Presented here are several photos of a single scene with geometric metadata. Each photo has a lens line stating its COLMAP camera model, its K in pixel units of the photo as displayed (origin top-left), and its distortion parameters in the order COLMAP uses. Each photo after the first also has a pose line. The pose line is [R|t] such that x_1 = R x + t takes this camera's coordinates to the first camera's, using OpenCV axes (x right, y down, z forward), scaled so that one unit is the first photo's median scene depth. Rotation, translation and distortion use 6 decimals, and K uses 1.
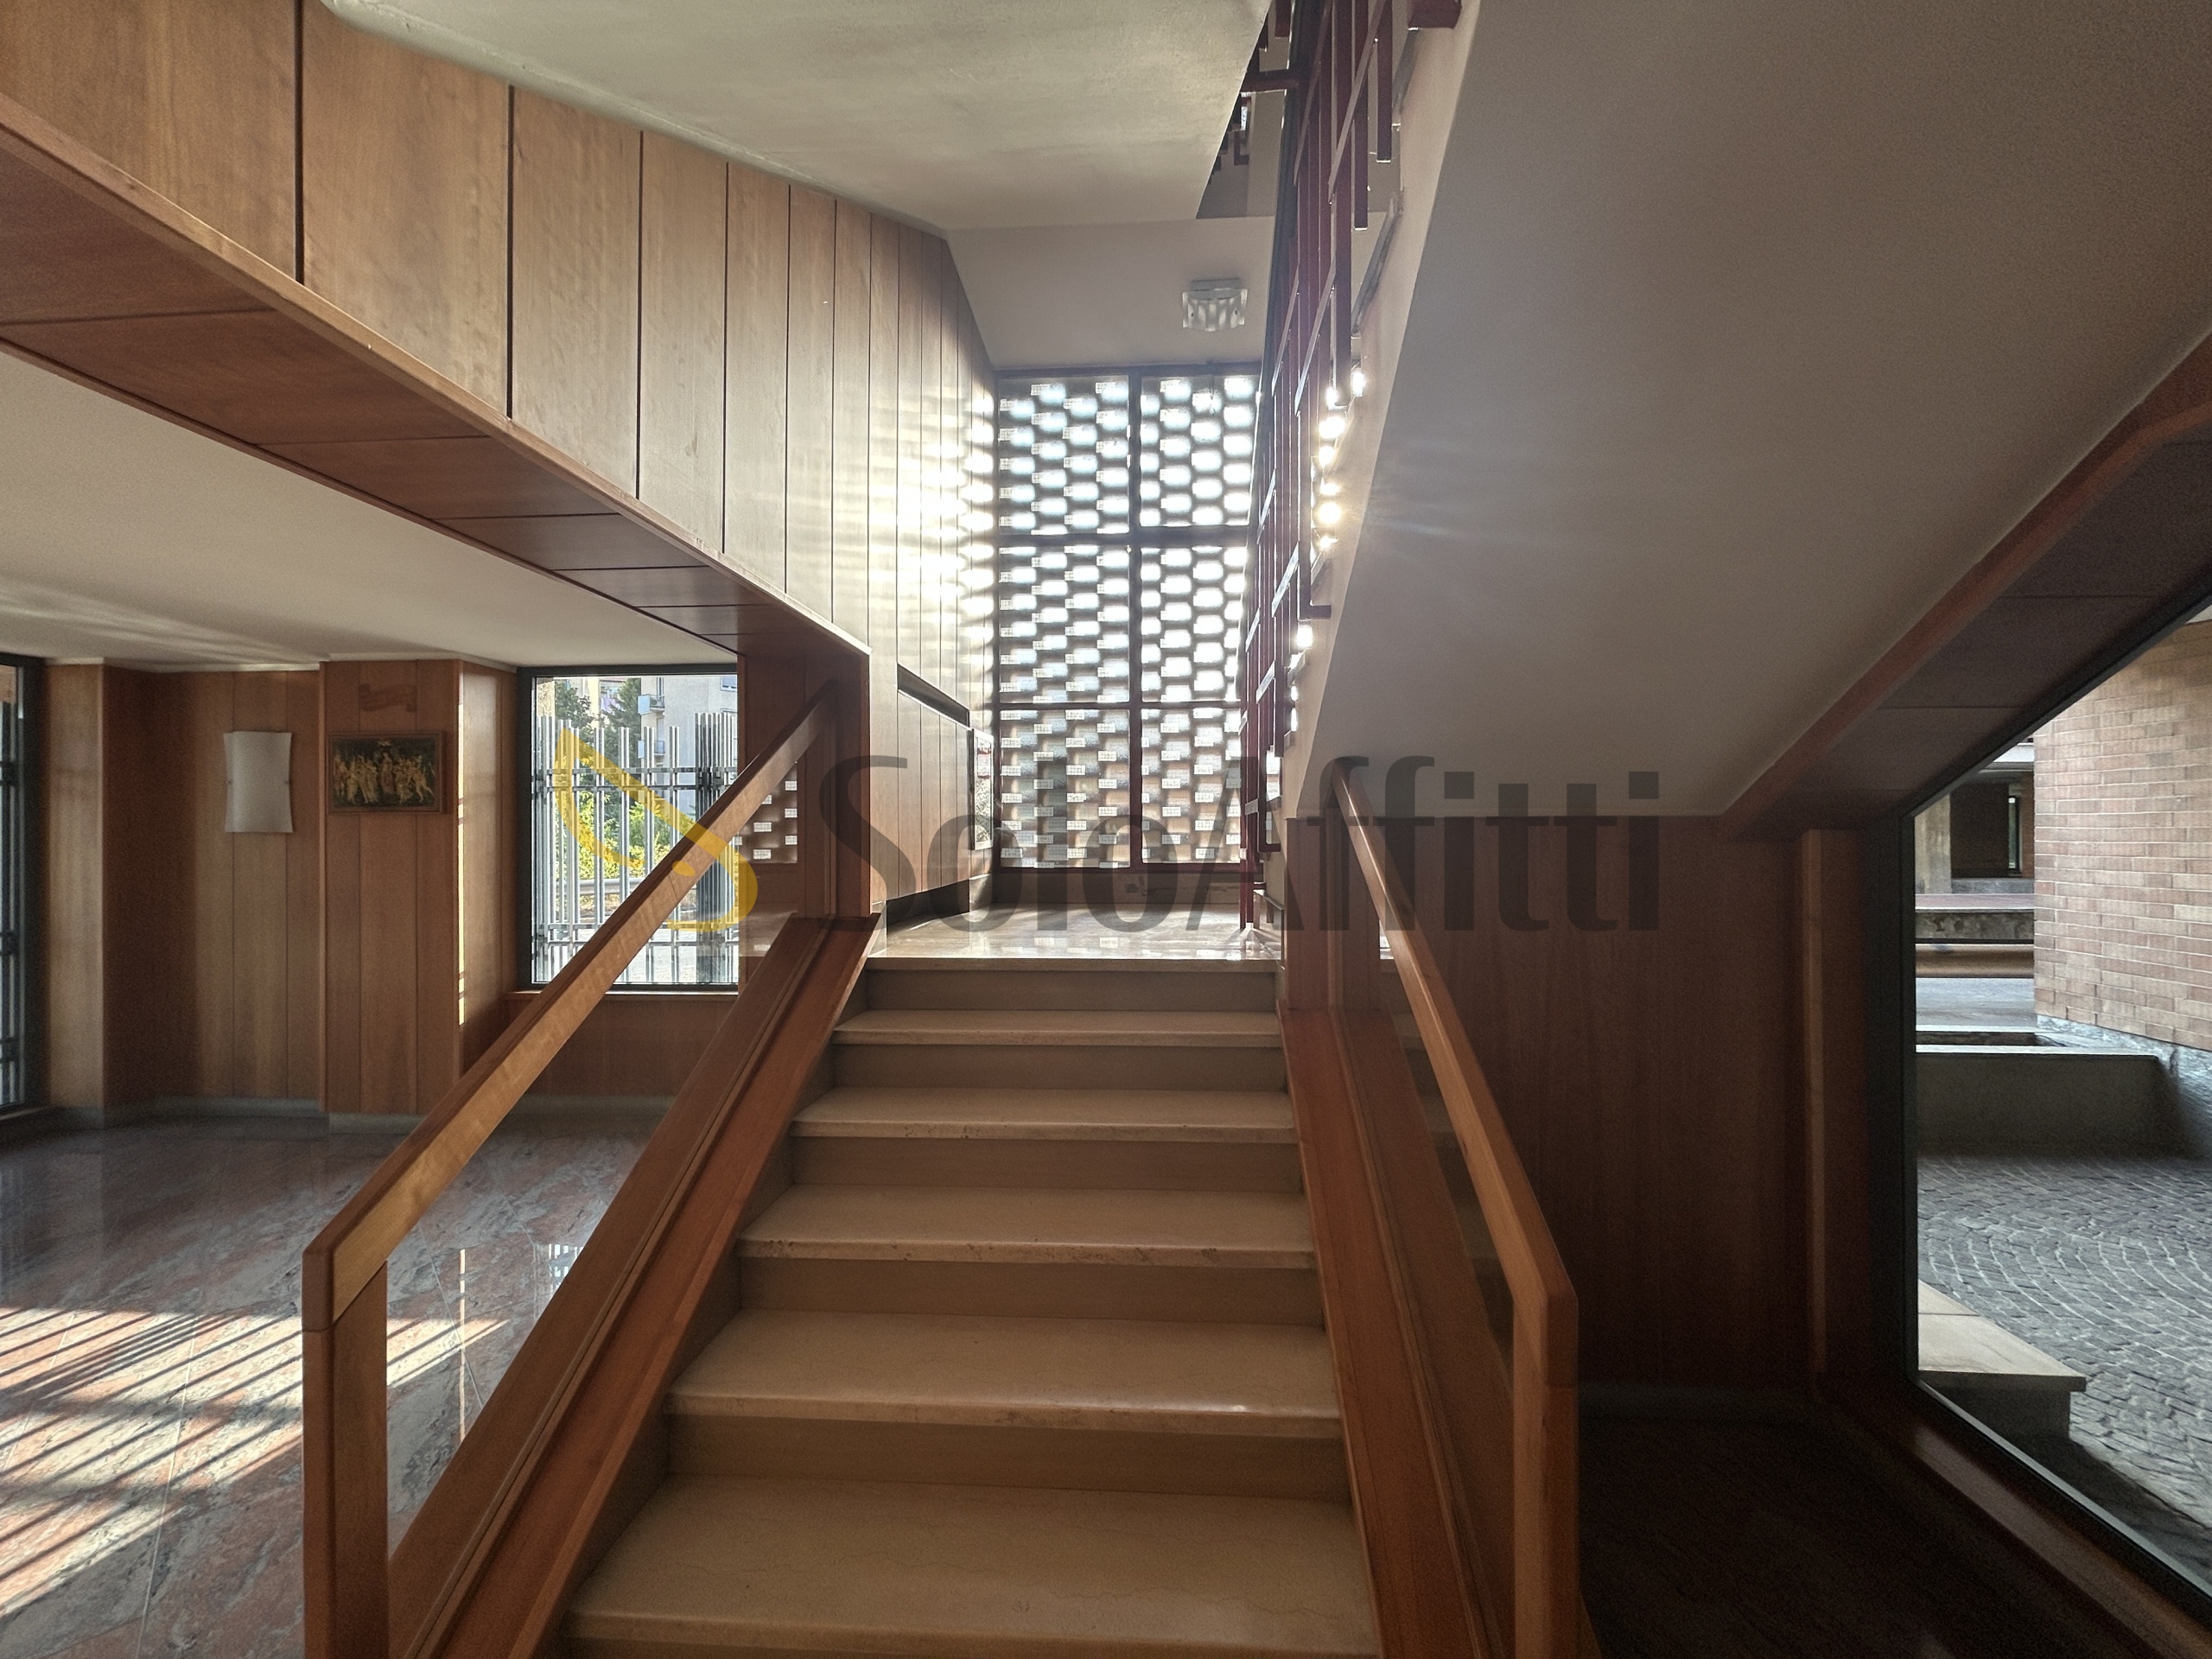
lens RADIAL K [[889.3, 0, 1101.8], [0, 889.3, 826.9], [0, 0, 1]] dist [0.000804, 0.000108]
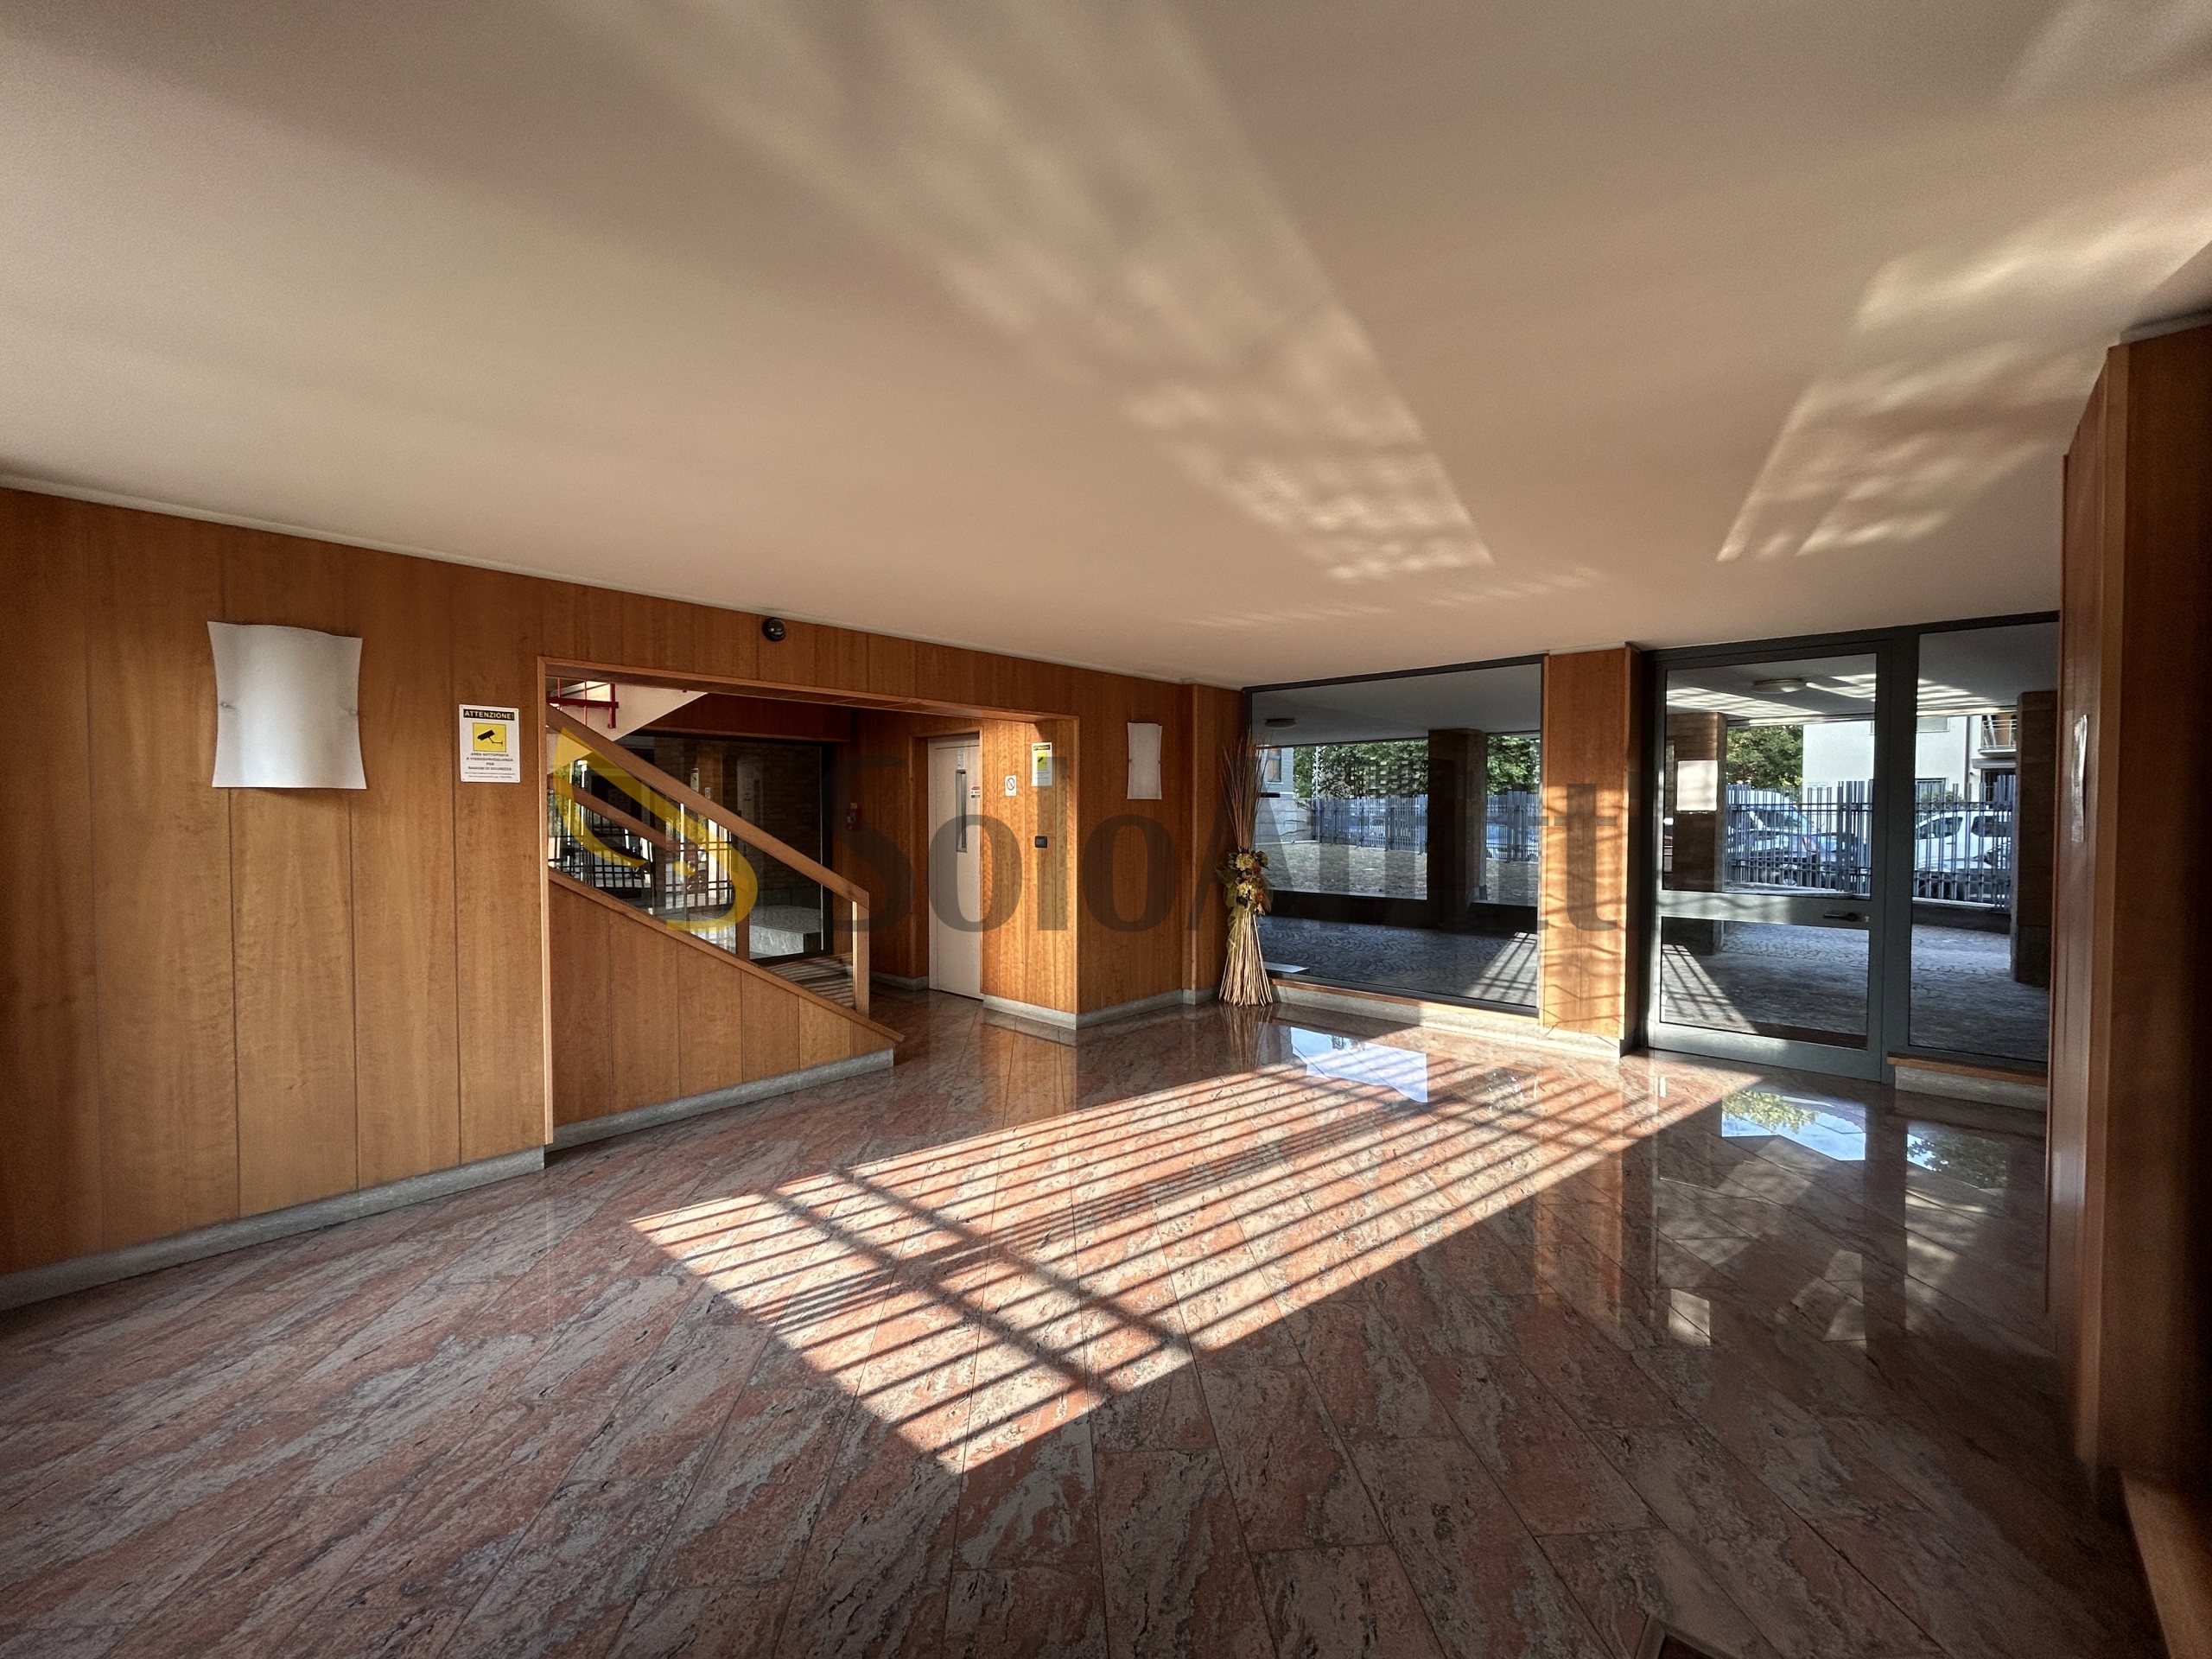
lens RADIAL K [[889.3, 0, 1105.7], [0, 889.3, 832.7], [0, 0, 1]] dist [0.000804, 0.000108]
pose [[-0.783431, -0.011053, 0.621381, -1.149636], [-0.002607, 0.999891, 0.014499, 0.020045], [-0.621474, 0.009739, -0.783374, 0.936528]]
